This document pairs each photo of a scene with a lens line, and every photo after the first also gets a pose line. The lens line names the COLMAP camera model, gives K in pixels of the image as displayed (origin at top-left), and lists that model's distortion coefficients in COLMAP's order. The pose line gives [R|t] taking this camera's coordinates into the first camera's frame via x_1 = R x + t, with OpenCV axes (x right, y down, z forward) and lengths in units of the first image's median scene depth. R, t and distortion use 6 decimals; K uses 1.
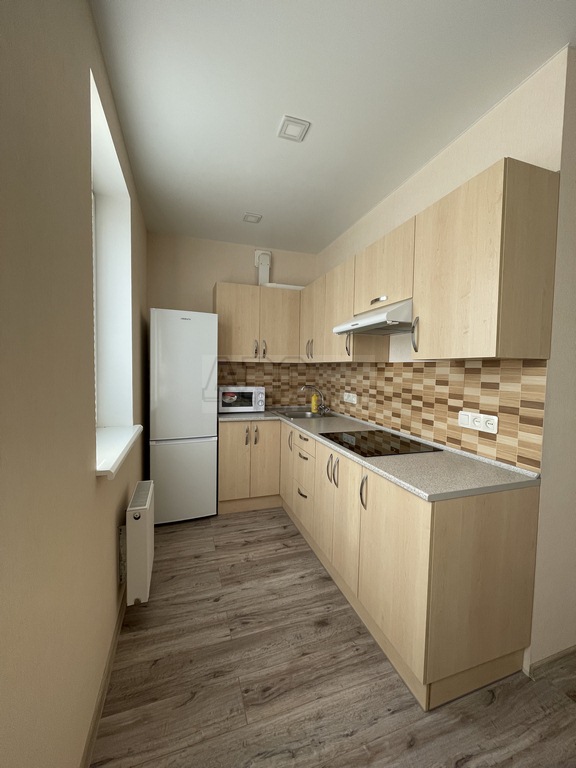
lens RADIAL K [[310.5, 0, 280.2], [0, 310.5, 384.8], [0, 0, 1]] dist [-0.014649, 0.001793]
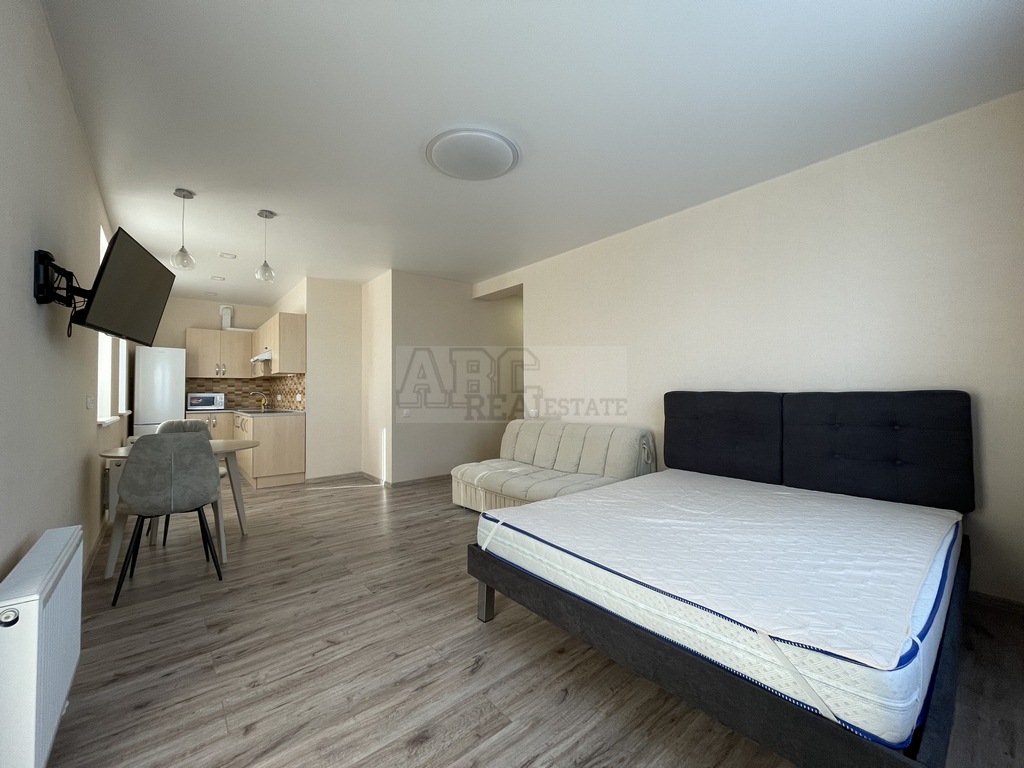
lens RADIAL K [[414.0, 0, 516.1], [0, 414.0, 383.8], [0, 0, 1]] dist [-0.014649, 0.001793]
pose [[0.930404, -0.005041, 0.366500, 1.050645], [0.025655, 0.998349, -0.051397, 0.189929], [-0.365636, 0.057223, 0.928997, -2.758113]]
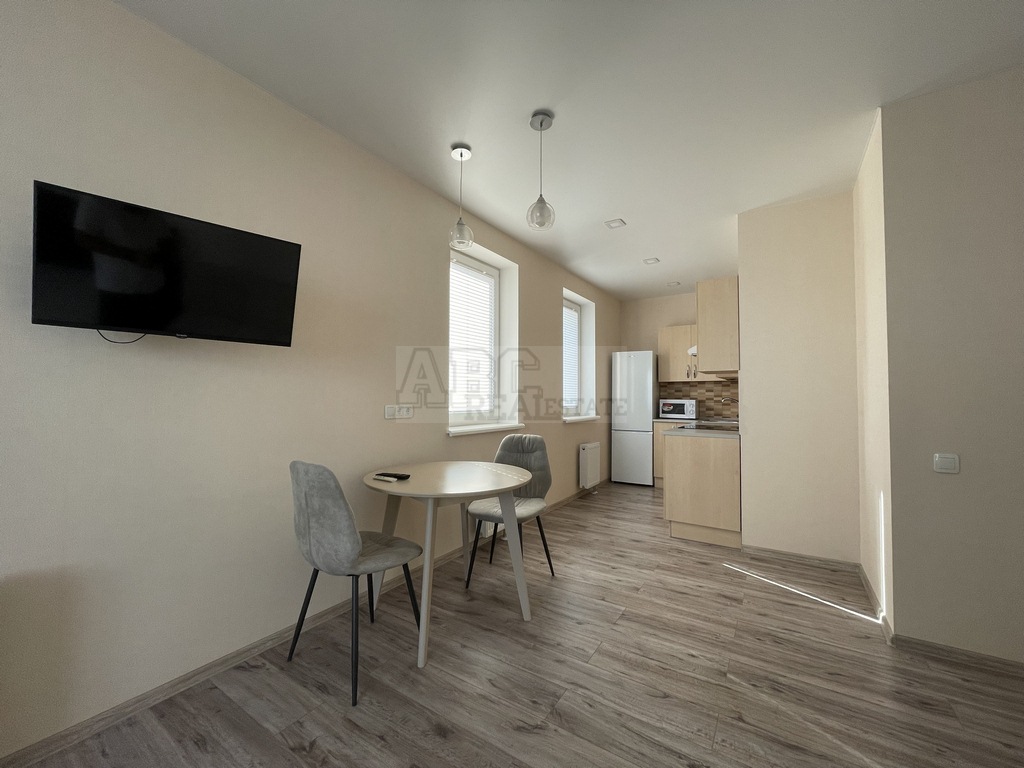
lens RADIAL K [[414.0, 0, 514.3], [0, 414.0, 388.2], [0, 0, 1]] dist [-0.014649, 0.001793]
pose [[0.620785, -0.016603, -0.783805, 1.566574], [-0.029706, 0.998560, -0.044680, 0.105285], [0.783418, 0.051021, 0.619397, -1.271373]]
